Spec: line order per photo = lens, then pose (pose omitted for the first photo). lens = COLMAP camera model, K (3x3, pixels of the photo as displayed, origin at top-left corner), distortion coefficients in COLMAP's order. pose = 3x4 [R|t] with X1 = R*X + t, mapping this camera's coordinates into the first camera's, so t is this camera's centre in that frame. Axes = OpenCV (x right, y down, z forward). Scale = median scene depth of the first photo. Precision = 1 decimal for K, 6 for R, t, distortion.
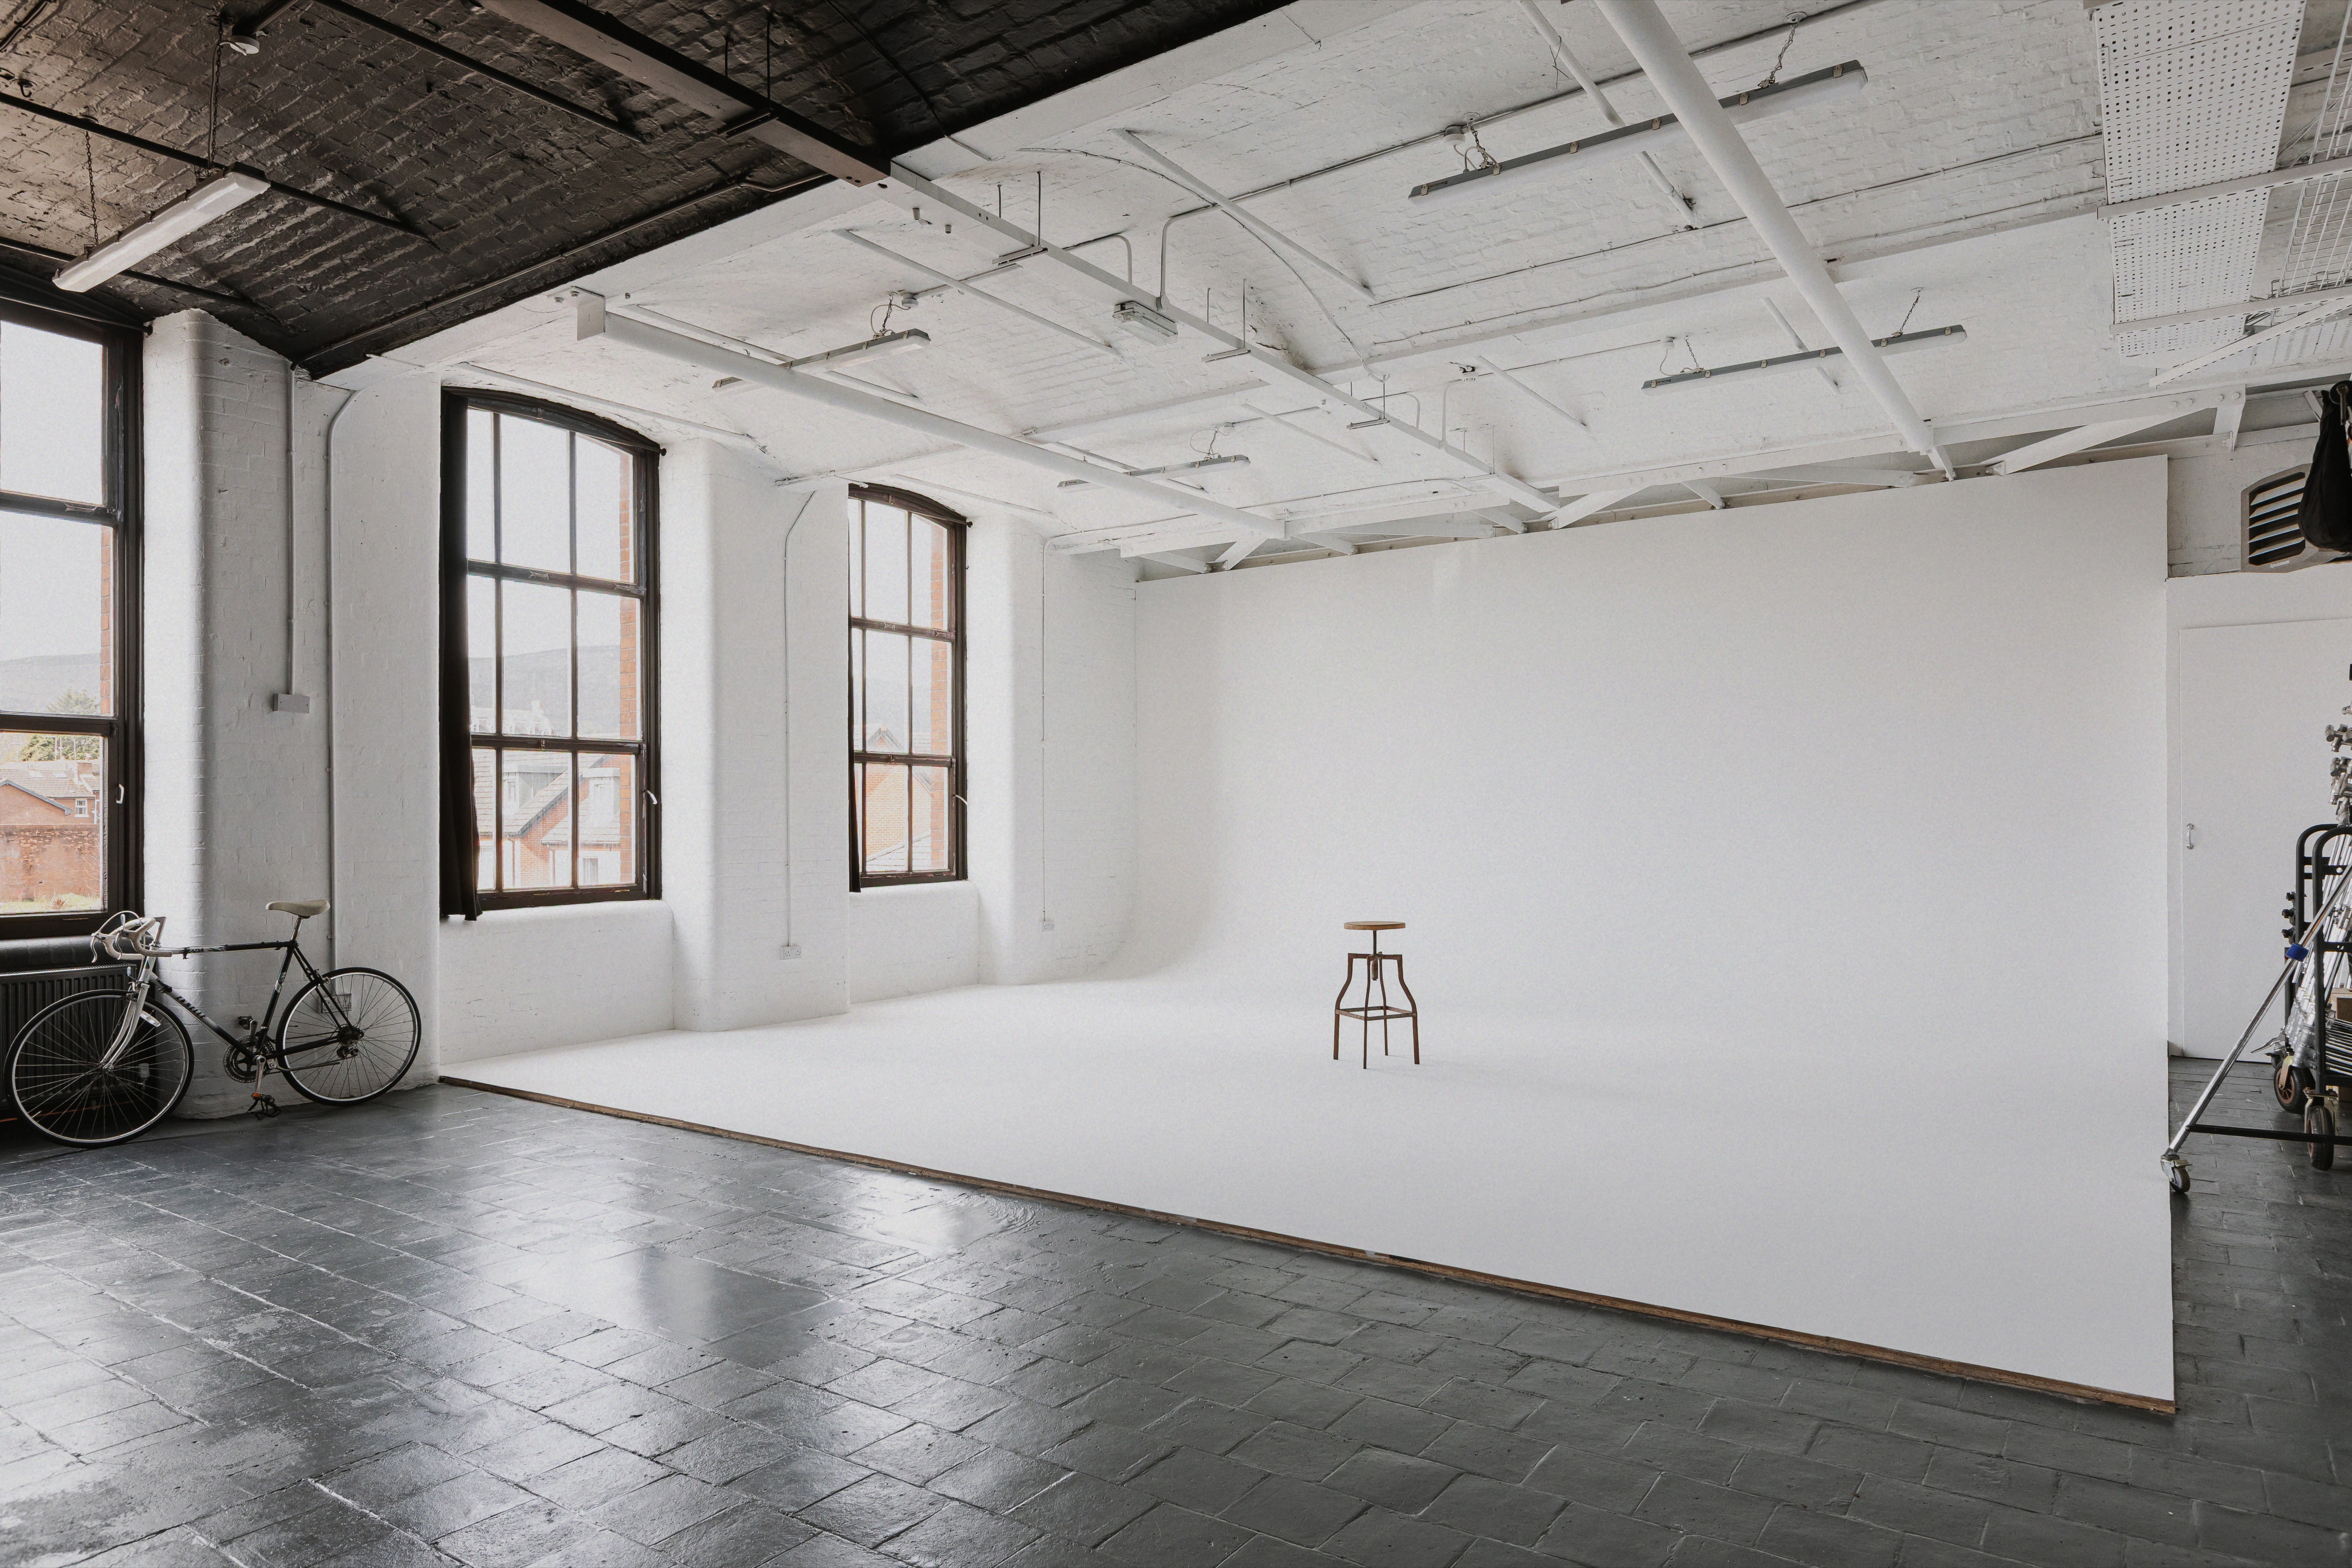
lens RADIAL K [[1404.1, 0, 1150.7], [0, 1404.1, 819.5], [0, 0, 1]] dist [-0.002210, -0.003675]
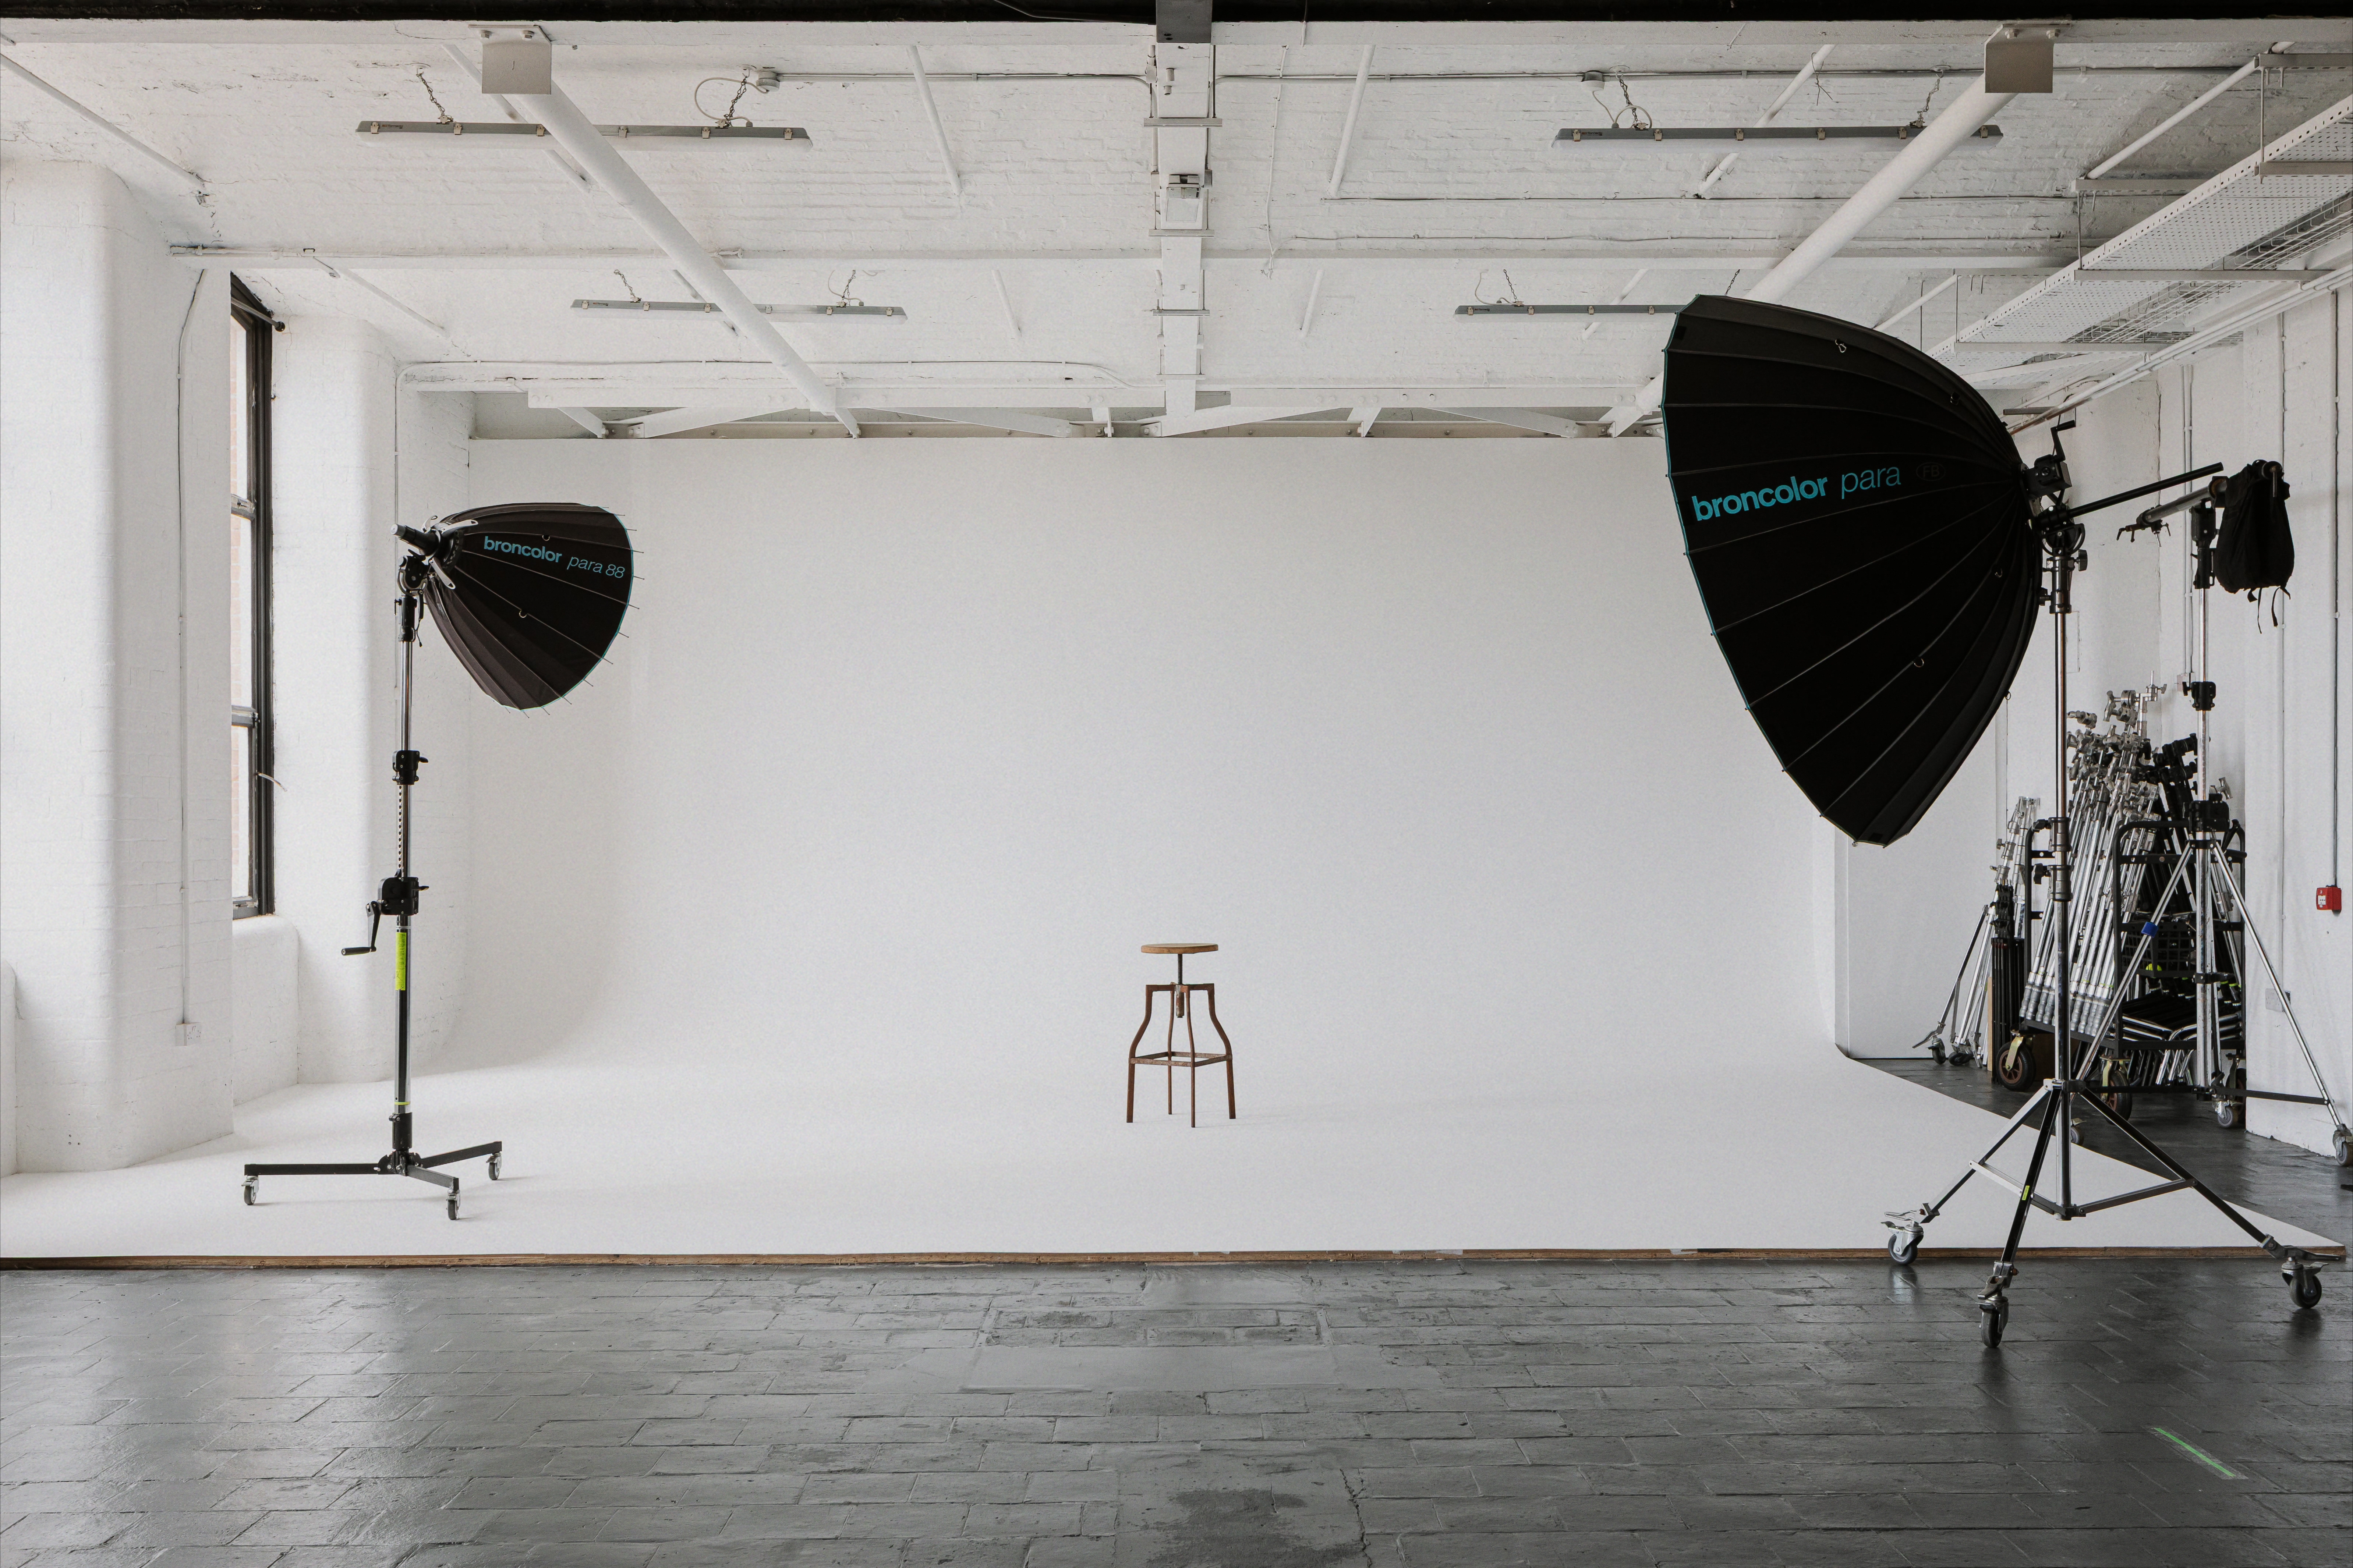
lens RADIAL K [[2343.1, 0, 1187.8], [0, 2343.1, 847.0], [0, 0, 1]] dist [-0.009559, 0.000000]
pose [[0.825271, -0.003798, 0.564724, -0.583521], [-0.002710, 0.999939, 0.010684, 0.004207], [-0.564730, -0.010348, 0.825211, -0.090952]]
